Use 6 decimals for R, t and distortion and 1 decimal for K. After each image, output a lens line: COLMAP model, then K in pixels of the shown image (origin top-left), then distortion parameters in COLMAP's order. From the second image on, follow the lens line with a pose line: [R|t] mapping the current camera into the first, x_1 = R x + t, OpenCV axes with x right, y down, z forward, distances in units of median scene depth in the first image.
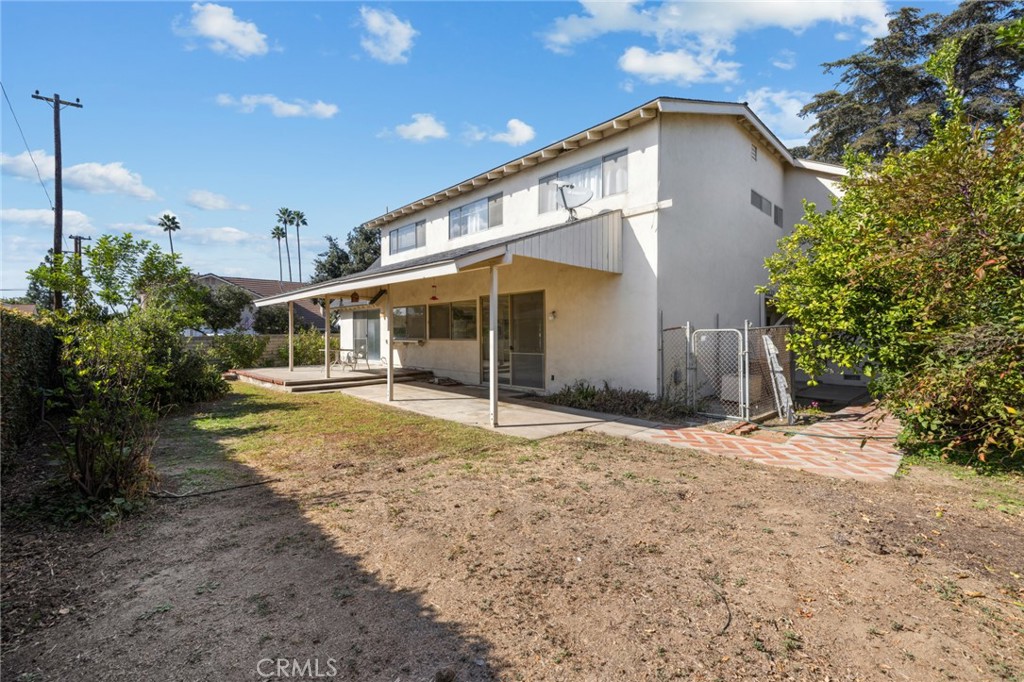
lens RADIAL K [[434.1, 0, 512.3], [0, 434.1, 340.5], [0, 0, 1]] dist [-0.001343, -0.000015]
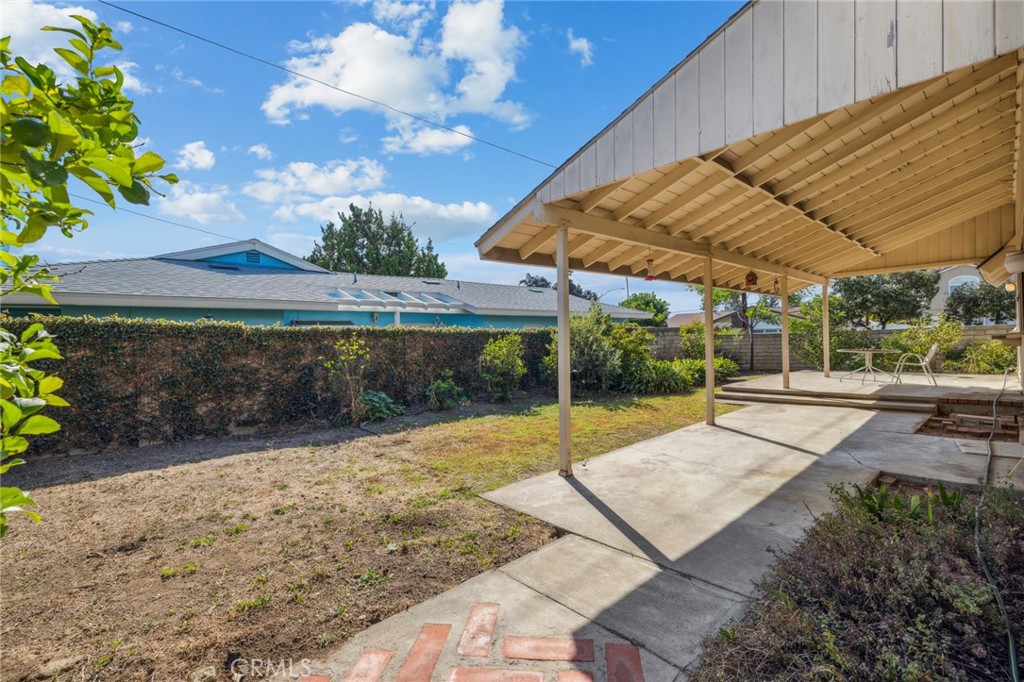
lens RADIAL K [[434.1, 0, 511.9], [0, 434.1, 341.7], [0, 0, 1]] dist [-0.001343, -0.000015]
pose [[-0.027343, 0.005567, -0.999611, 0.927346], [0.014729, 0.999878, 0.005166, -0.020487], [0.999518, -0.014582, -0.027421, 1.368964]]
